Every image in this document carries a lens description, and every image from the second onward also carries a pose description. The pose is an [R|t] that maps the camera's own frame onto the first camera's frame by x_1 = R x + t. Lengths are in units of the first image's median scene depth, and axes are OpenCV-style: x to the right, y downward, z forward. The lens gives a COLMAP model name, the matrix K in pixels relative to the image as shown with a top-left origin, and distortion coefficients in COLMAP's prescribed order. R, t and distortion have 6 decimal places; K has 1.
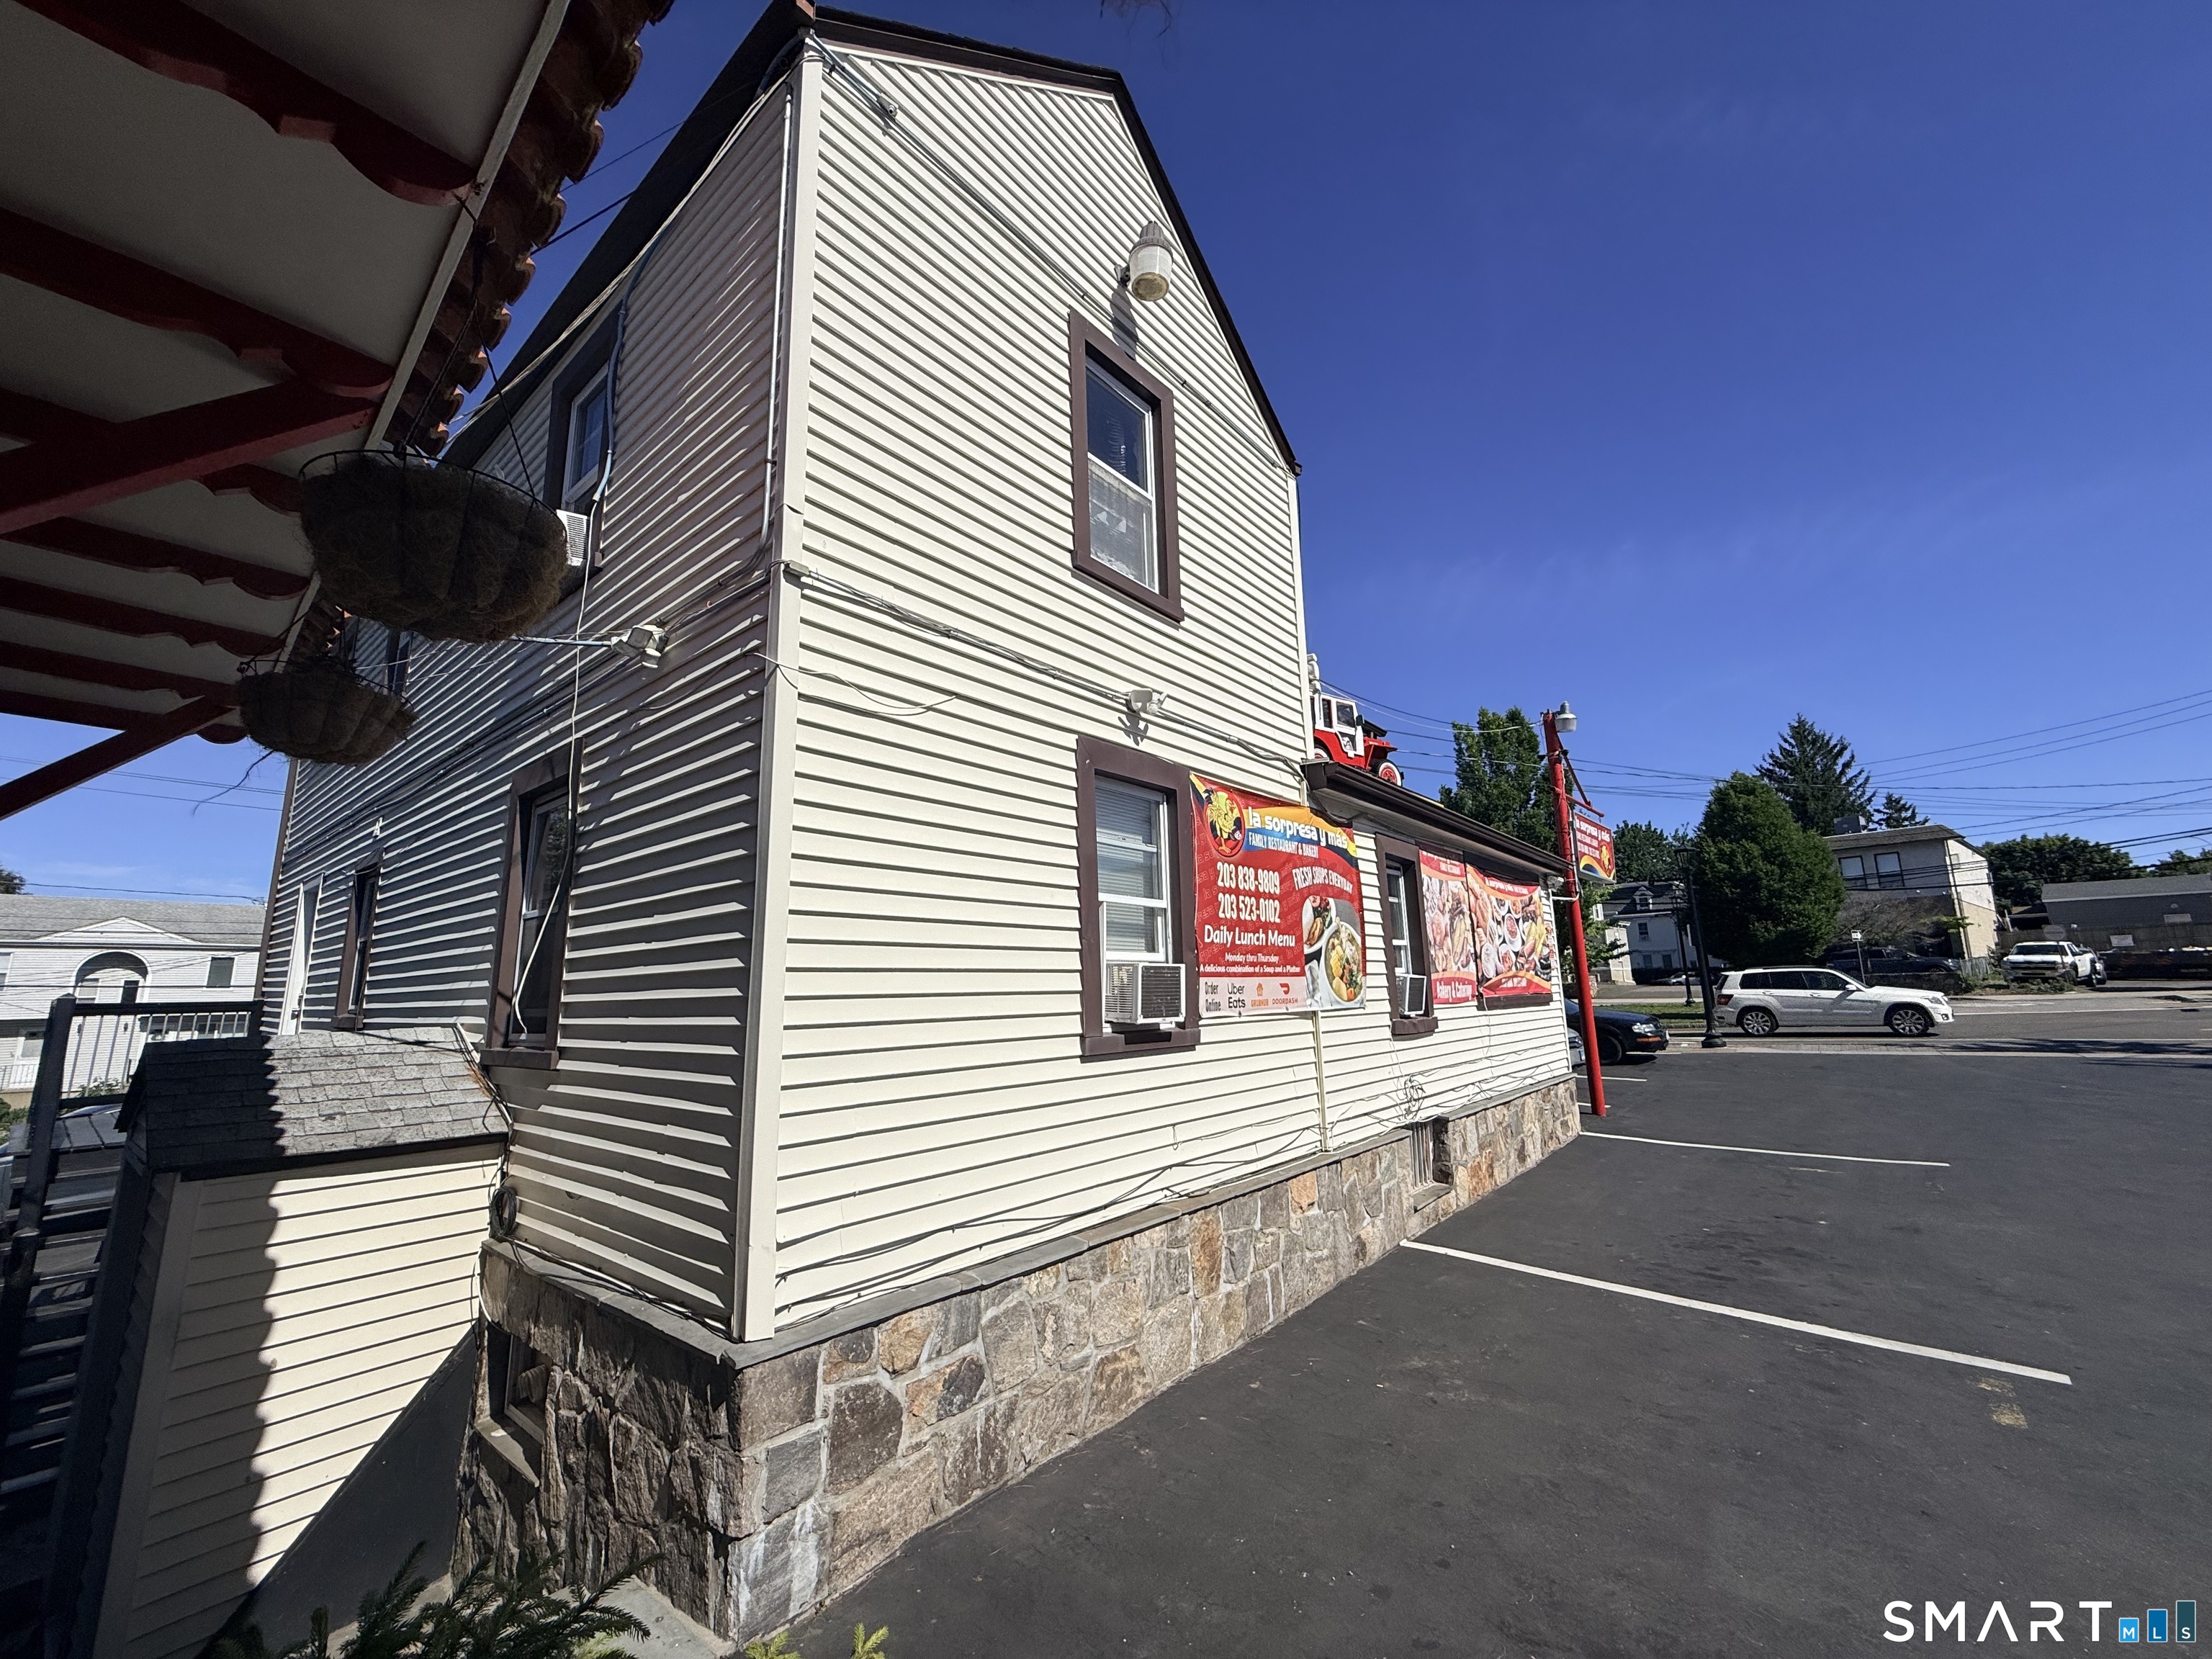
lens RADIAL K [[881.8, 0, 1102.9], [0, 881.8, 831.3], [0, 0, 1]] dist [-0.002102, 0.000690]
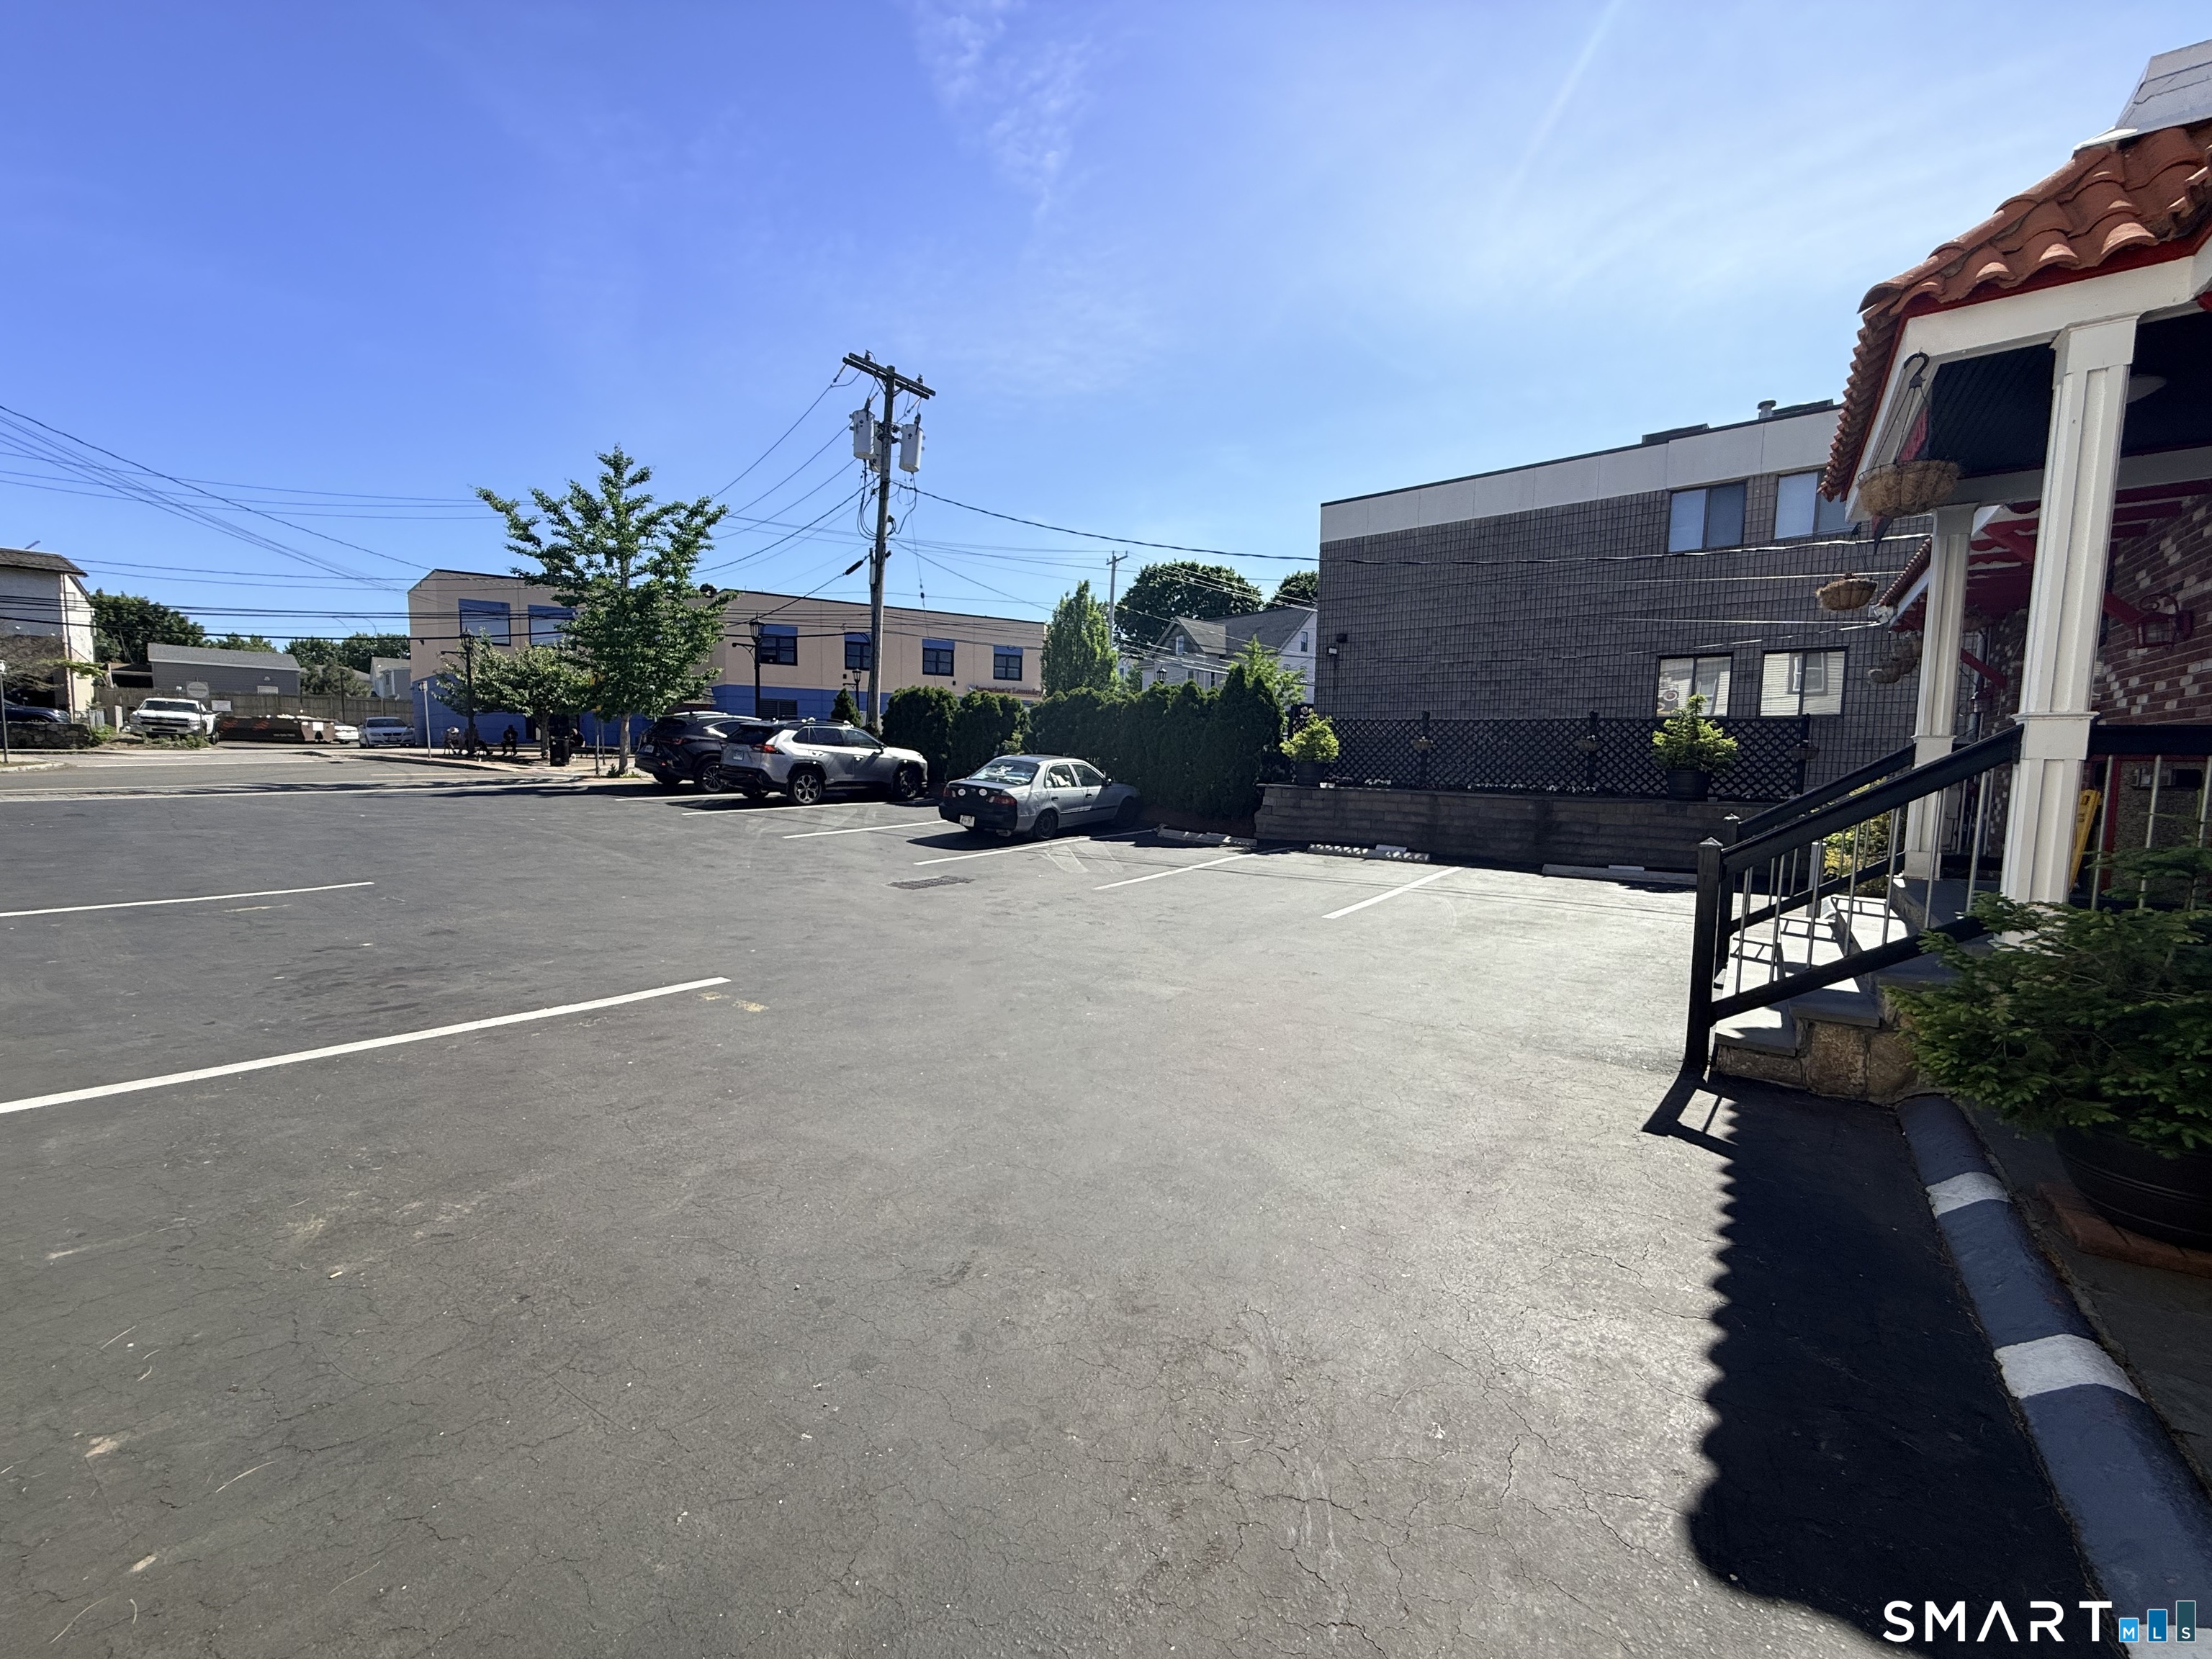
lens RADIAL K [[881.8, 0, 1110.3], [0, 881.8, 831.7], [0, 0, 1]] dist [-0.002102, 0.000690]
pose [[-0.109939, -0.065819, 0.991757, -0.199430], [-0.192703, 0.980284, 0.043696, 0.179699], [-0.975079, -0.186311, -0.120454, 0.483237]]
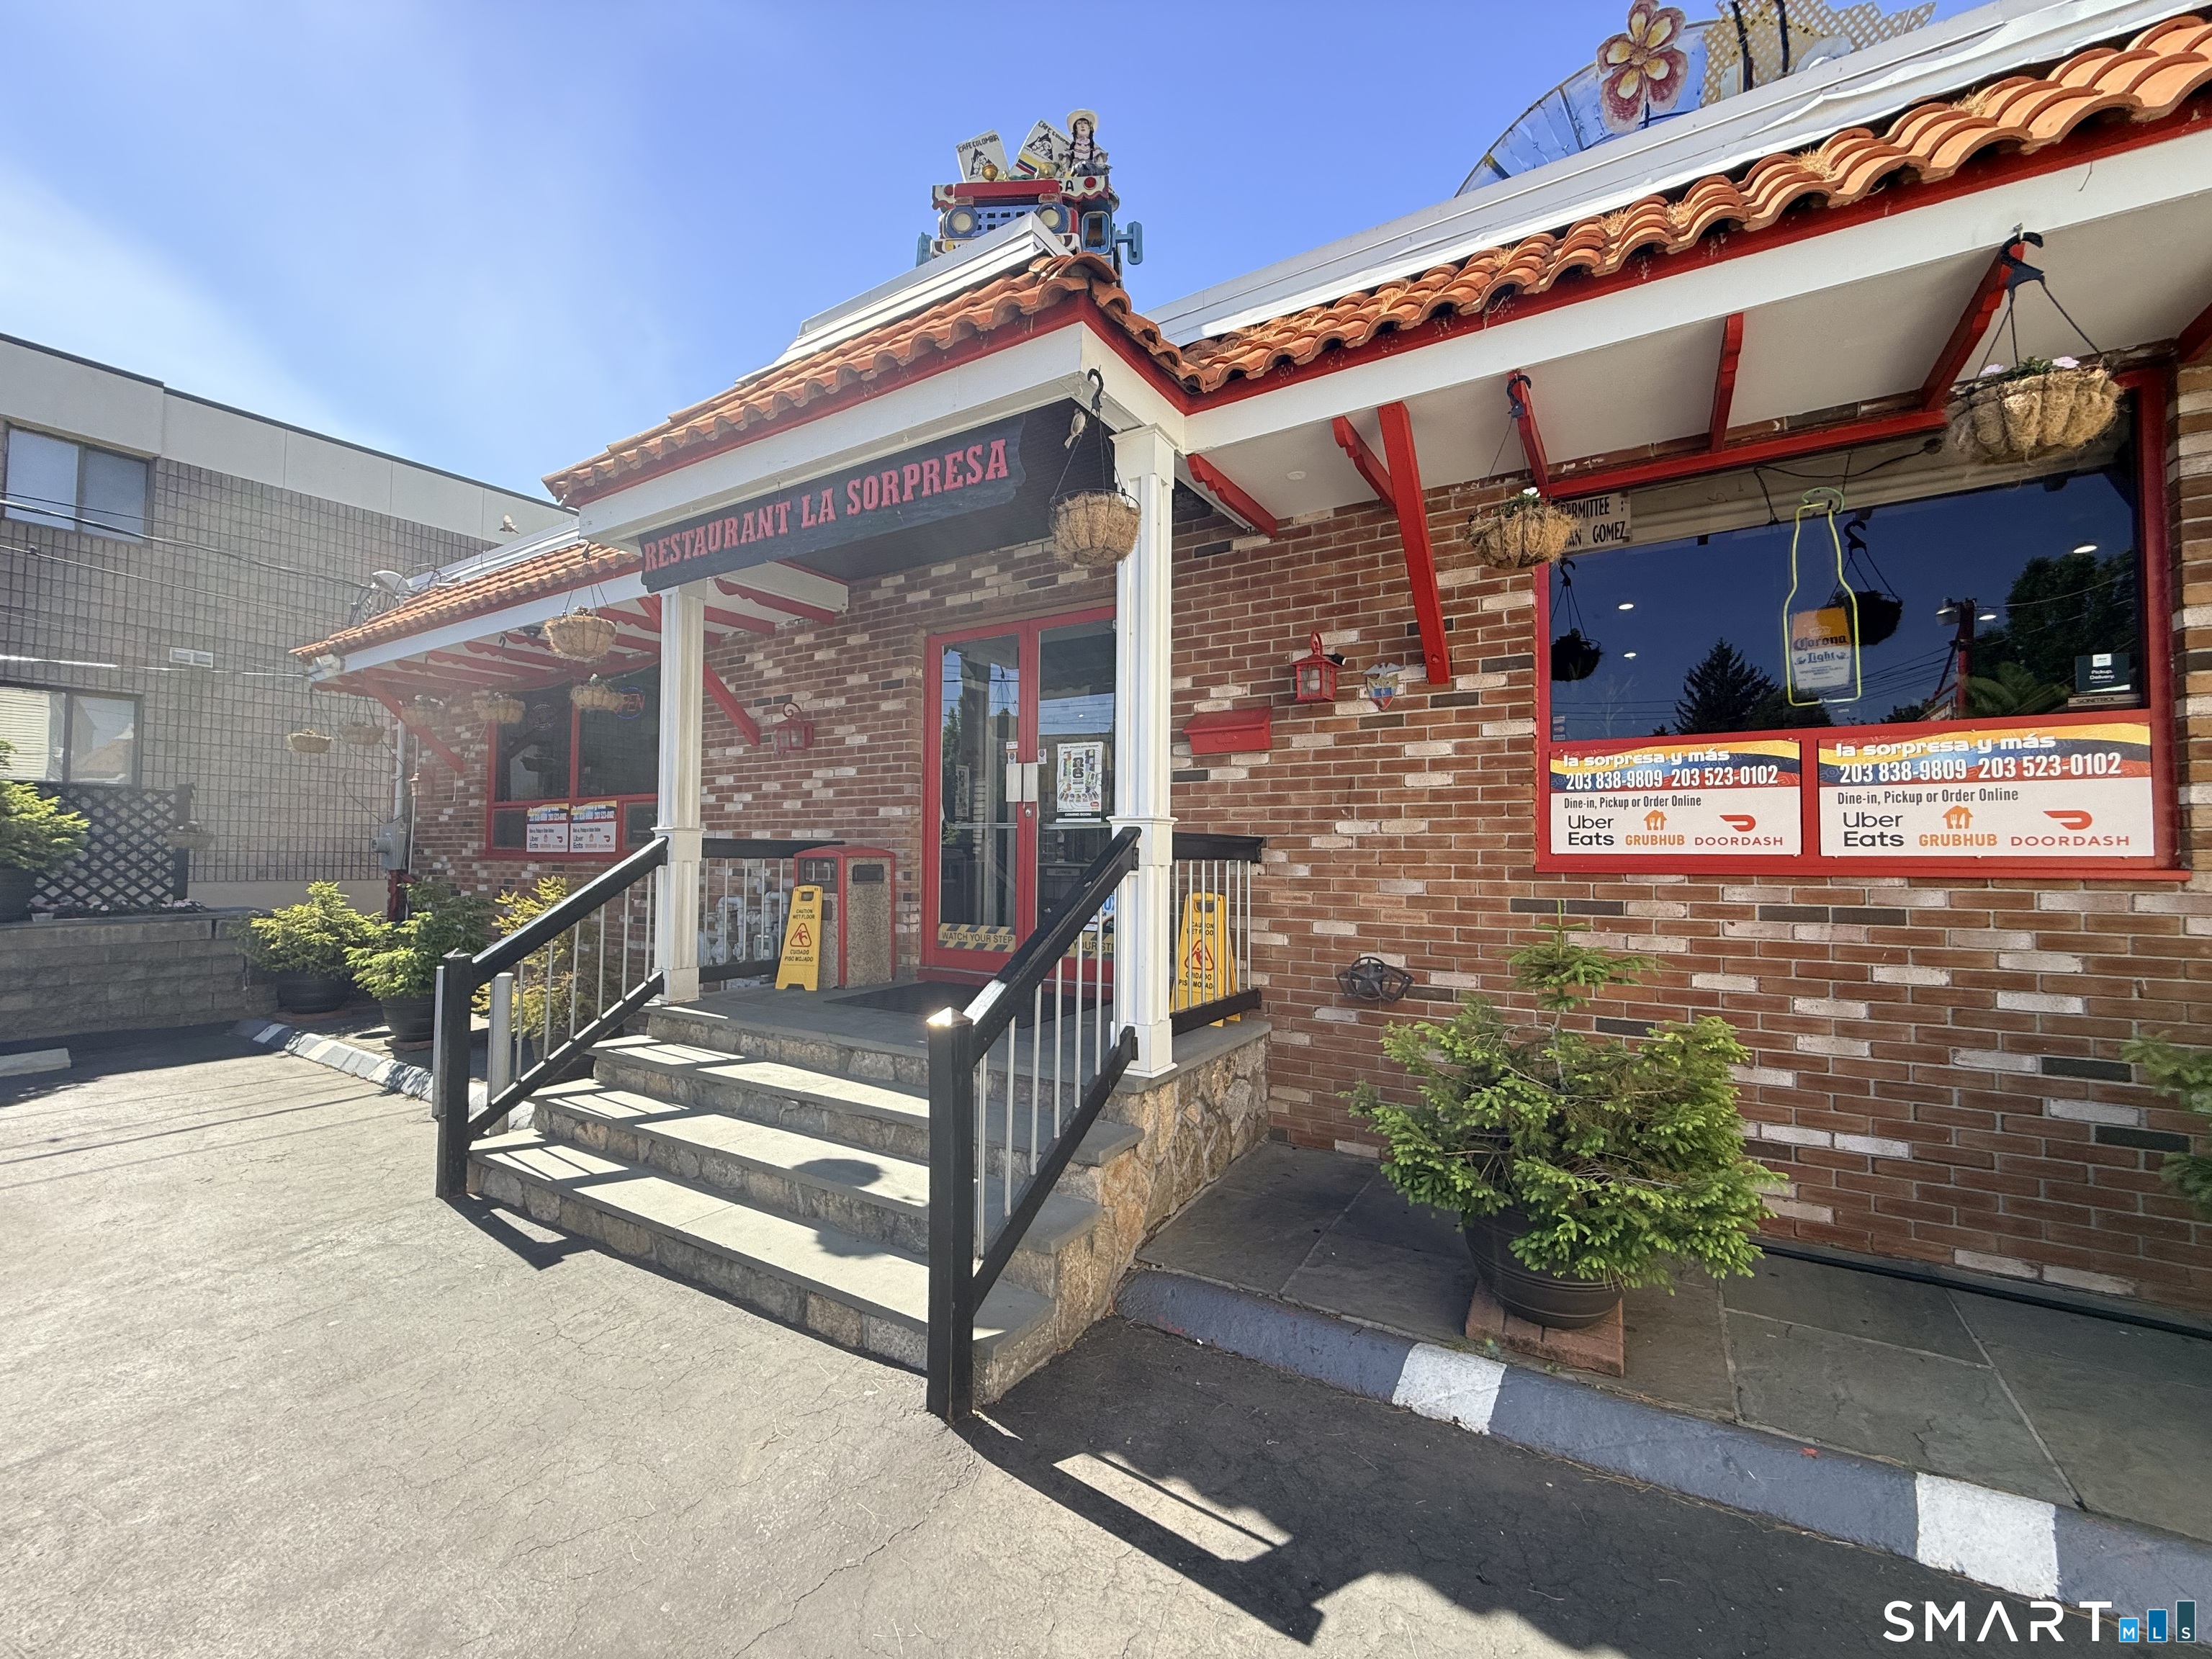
lens RADIAL K [[881.8, 0, 1104.1], [0, 881.8, 831.4], [0, 0, 1]] dist [-0.002102, 0.000690]
pose [[-0.981092, 0.008528, -0.193354, 0.481188], [0.048543, 0.977938, -0.203177, 0.127236], [0.187356, -0.208722, -0.959861, 0.342010]]
